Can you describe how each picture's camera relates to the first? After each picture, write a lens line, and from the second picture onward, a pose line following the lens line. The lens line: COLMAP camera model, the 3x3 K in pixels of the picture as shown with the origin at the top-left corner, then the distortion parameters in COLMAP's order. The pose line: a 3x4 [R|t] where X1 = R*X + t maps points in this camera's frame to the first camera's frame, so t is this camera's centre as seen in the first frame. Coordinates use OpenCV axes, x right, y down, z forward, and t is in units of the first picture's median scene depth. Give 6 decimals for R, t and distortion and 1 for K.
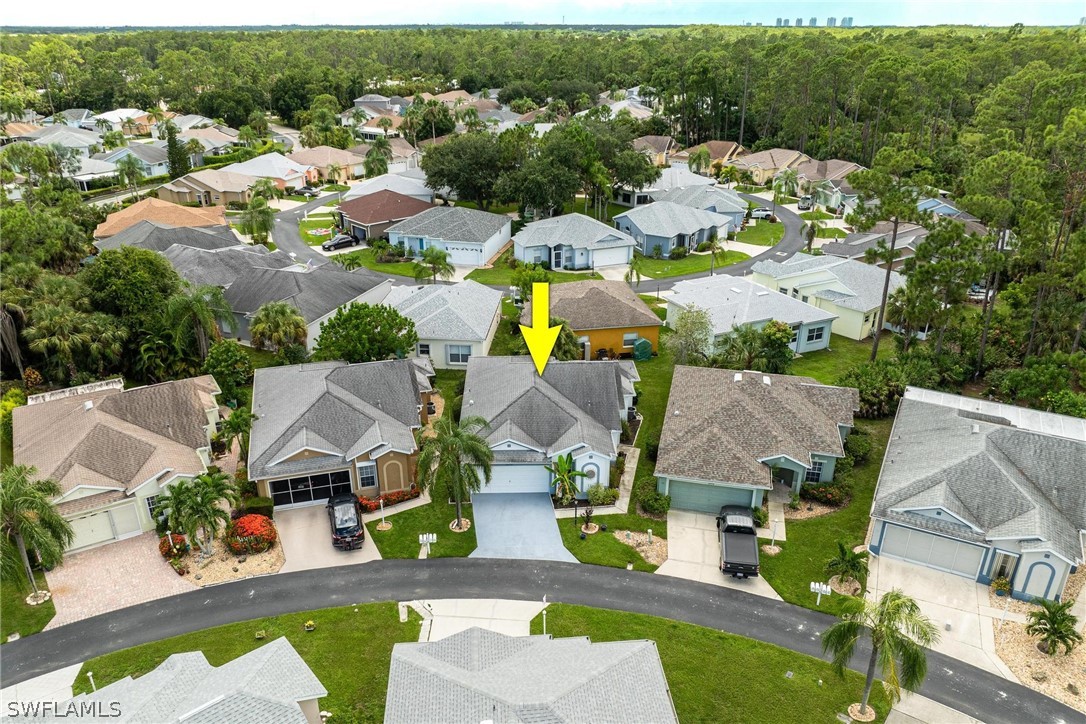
lens RADIAL K [[801.0, 0, 532.2], [0, 801.0, 363.1], [0, 0, 1]] dist [-0.009198, -0.001733]
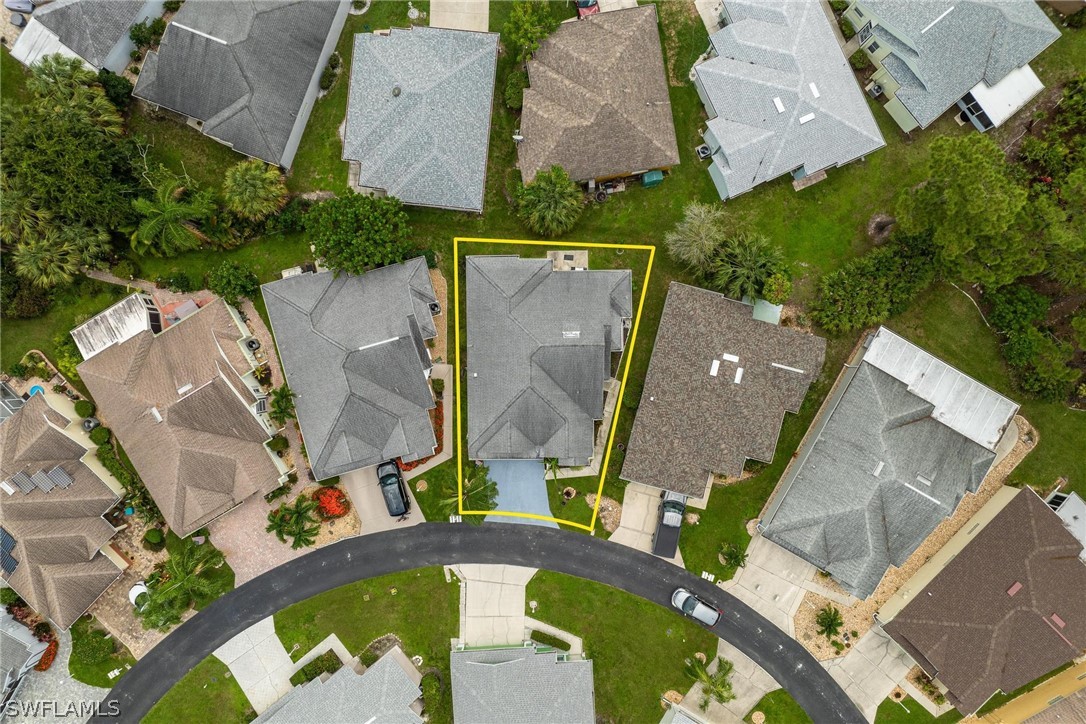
lens RADIAL K [[773.9, 0, 536.3], [0, 773.9, 366.1], [0, 0, 1]] dist [-0.007957, -0.006029]
pose [[0.999897, 0.013455, -0.005066, 0.016011], [-0.000456, 0.381825, 0.924234, -0.987786], [0.014369, -0.924137, 0.381792, 0.602641]]
